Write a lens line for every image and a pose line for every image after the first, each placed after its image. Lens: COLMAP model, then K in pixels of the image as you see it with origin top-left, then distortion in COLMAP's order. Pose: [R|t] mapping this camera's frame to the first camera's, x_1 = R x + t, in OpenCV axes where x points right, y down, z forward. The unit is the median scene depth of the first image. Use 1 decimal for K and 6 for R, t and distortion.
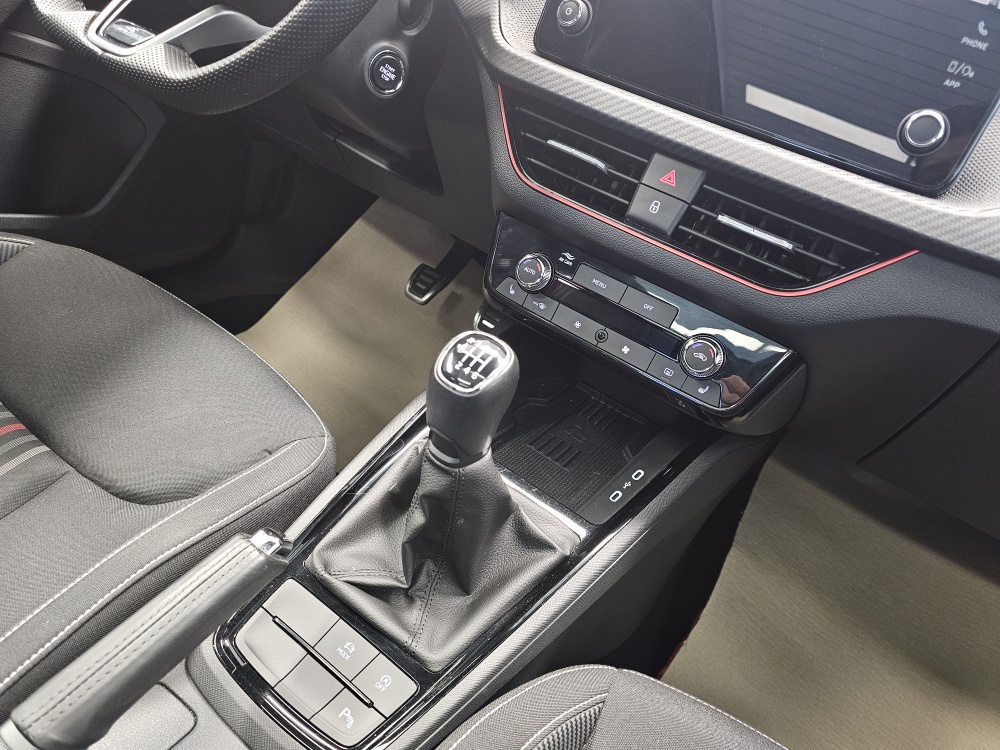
lens RADIAL K [[671.5, 0, 505.4], [0, 671.5, 373.4], [0, 0, 1]] dist [0.069913, -0.070883]
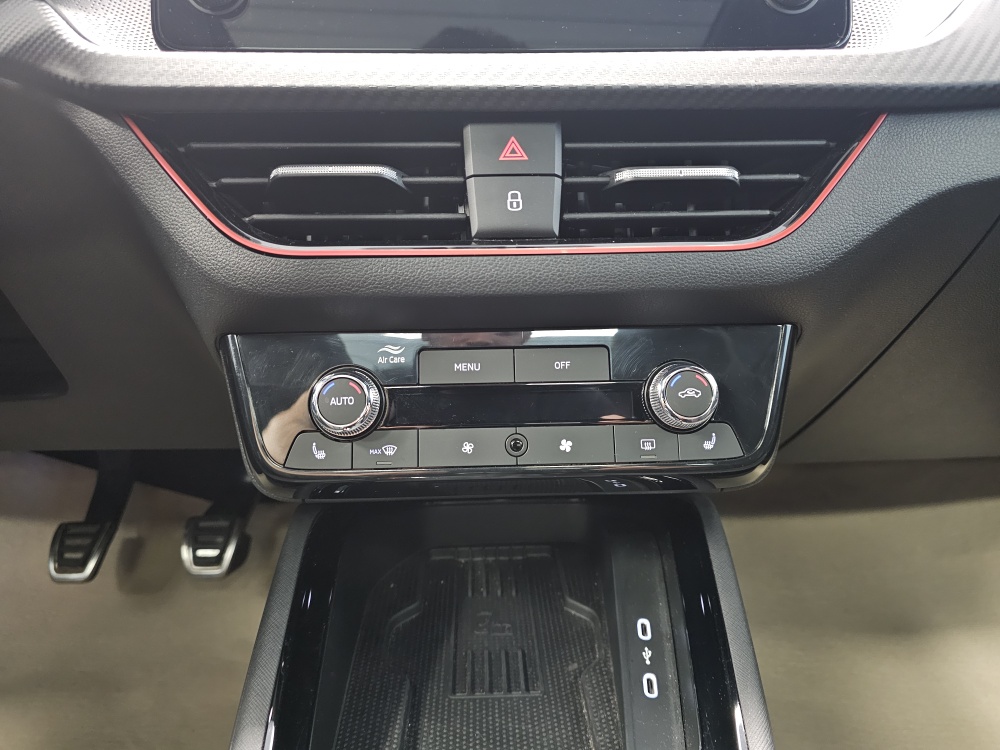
lens RADIAL K [[671.5, 0, 505.4], [0, 671.5, 373.4], [0, 0, 1]] dist [0.069913, -0.070883]
pose [[0.777347, -0.396157, 0.488663, -0.115184], [0.488878, 0.869296, -0.072955, -0.070396], [-0.395892, 0.295608, 0.869417, 0.486966]]
